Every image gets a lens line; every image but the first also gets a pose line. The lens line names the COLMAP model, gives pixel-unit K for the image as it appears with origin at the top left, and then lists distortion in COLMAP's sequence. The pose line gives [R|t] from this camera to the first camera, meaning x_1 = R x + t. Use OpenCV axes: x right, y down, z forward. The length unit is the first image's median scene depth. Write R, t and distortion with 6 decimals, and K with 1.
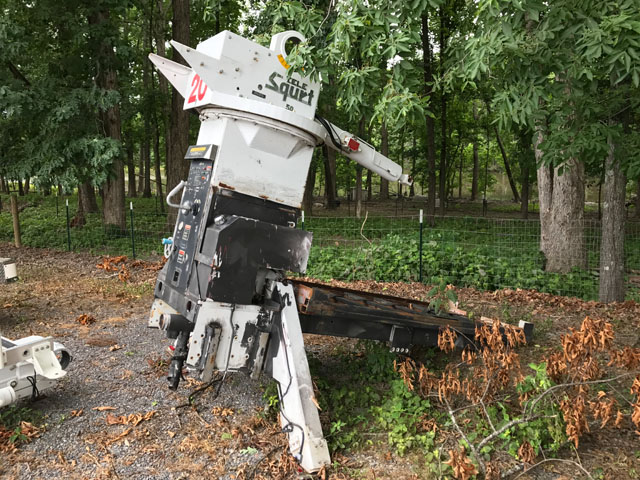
lens RADIAL K [[534.3, 0, 320.0], [0, 534.3, 240.0], [0, 0, 1]] dist [0.025684, 0.003339]
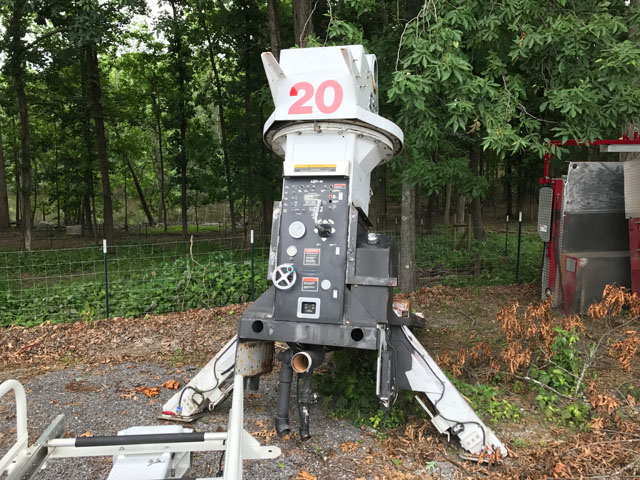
lens RADIAL K [[531.9, 0, 320.0], [0, 531.9, 240.0], [0, 0, 1]] dist [-0.003627, -0.002136]
pose [[0.736255, -0.063469, 0.673721, -0.858521], [0.094752, 0.995453, -0.009768, -0.034105], [-0.670037, 0.071028, 0.738921, 0.344491]]
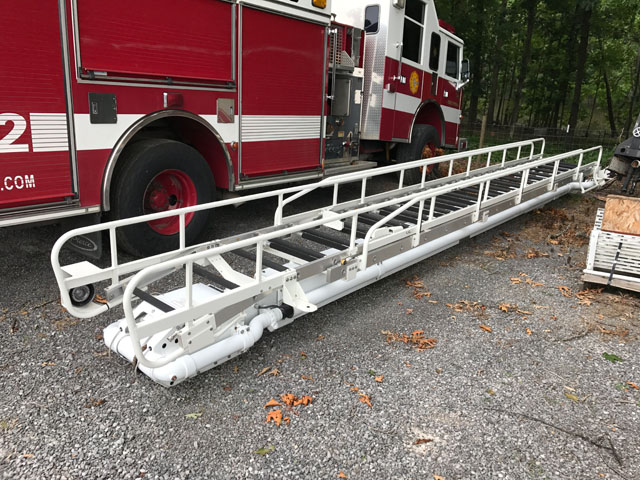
lens RADIAL K [[534.3, 0, 320.0], [0, 534.3, 240.0], [0, 0, 1]] dist [0.025684, 0.003339]
pose [[0.995566, 0.080011, -0.049466, -1.501345], [-0.072288, 0.987231, 0.141950, 0.225954], [0.060192, -0.137745, 0.988637, -1.332743]]
